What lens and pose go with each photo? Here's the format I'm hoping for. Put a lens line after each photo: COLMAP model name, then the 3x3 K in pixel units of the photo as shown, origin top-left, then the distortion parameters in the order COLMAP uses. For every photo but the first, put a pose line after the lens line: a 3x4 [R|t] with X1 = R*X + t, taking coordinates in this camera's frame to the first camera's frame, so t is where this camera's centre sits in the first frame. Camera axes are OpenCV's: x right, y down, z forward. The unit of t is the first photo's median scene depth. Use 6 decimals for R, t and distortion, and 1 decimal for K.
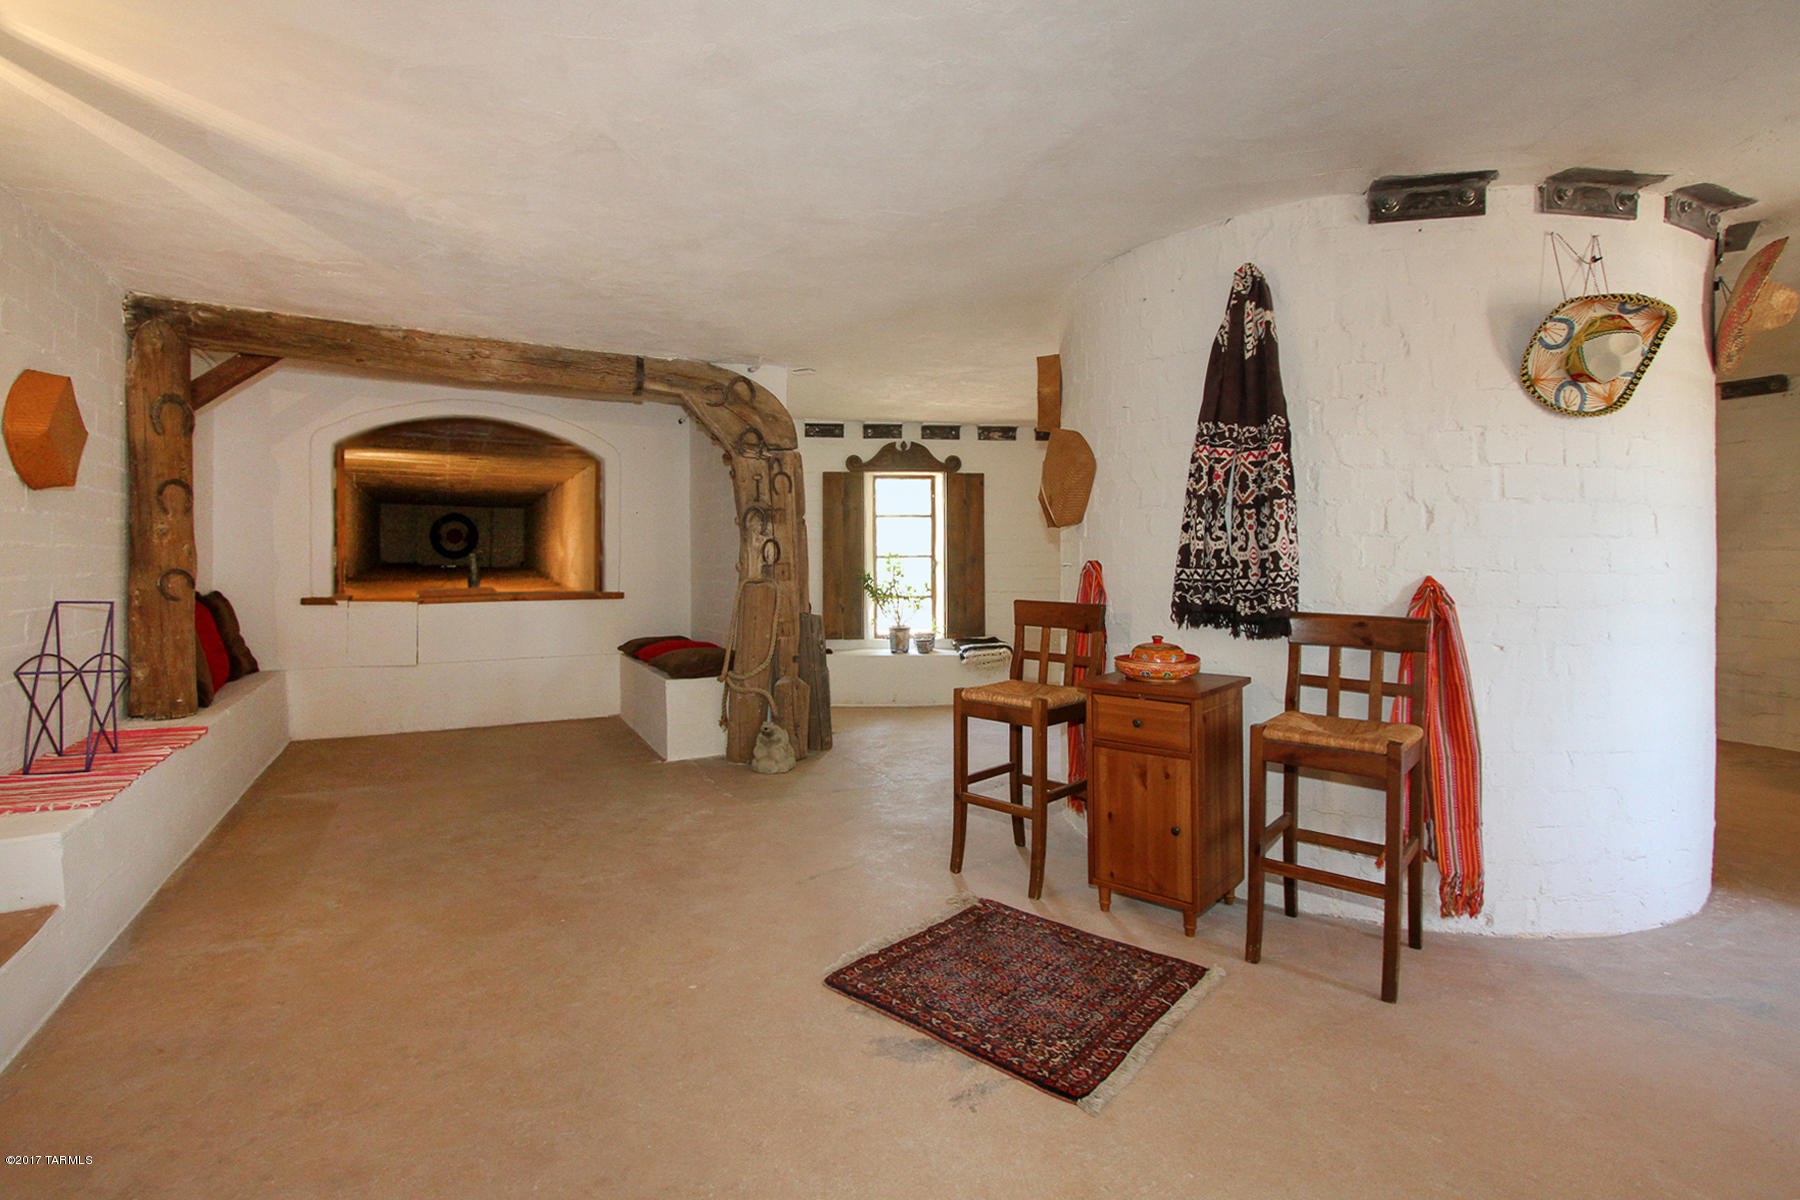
lens RADIAL K [[870.9, 0, 899.9], [0, 870.9, 554.8], [0, 0, 1]] dist [-0.002844, -0.000381]
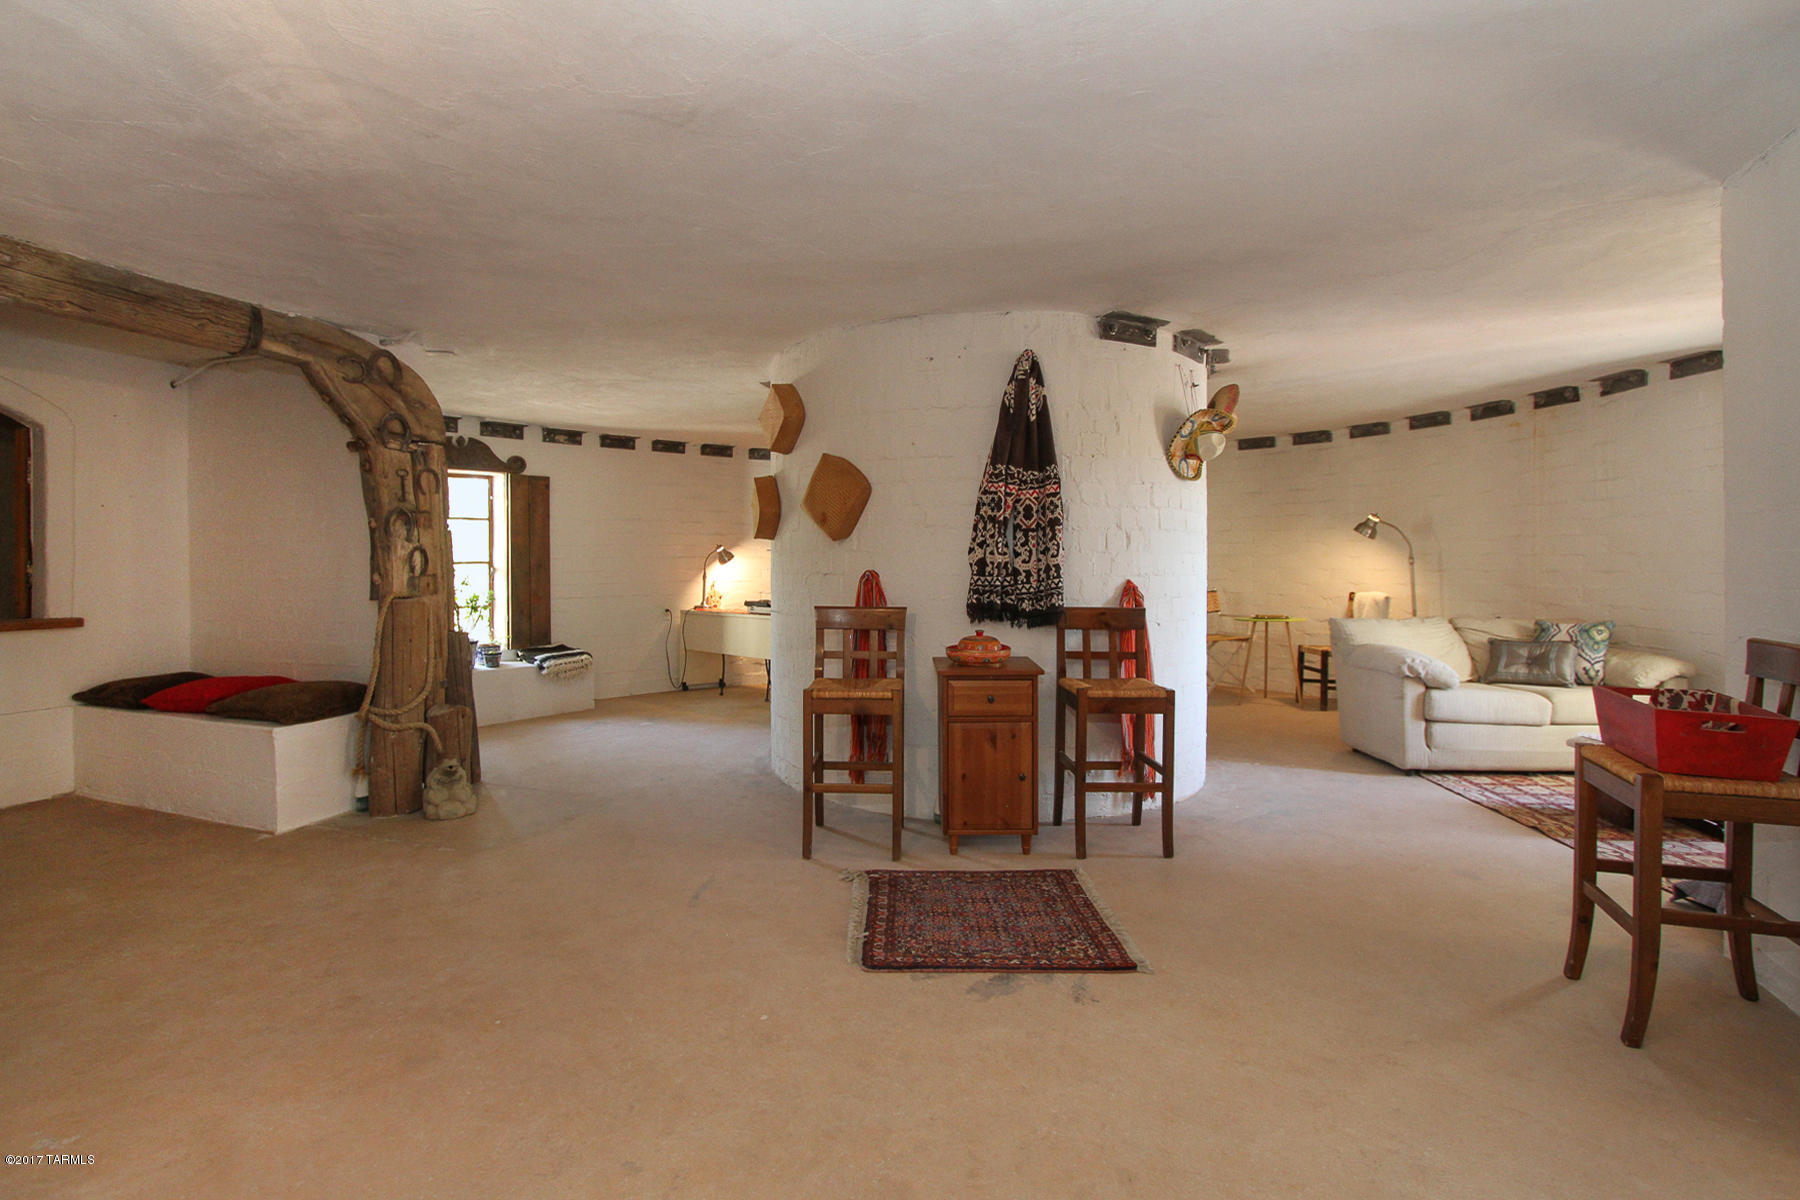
lens RADIAL K [[816.7, 0, 899.6], [0, 816.7, 562.7], [0, 0, 1]] dist [-0.018228, 0.010583]
pose [[0.760846, -0.006678, 0.648898, -0.560123], [0.000955, 0.999957, 0.009171, -0.016727], [-0.648932, -0.006358, 0.760820, 0.165595]]
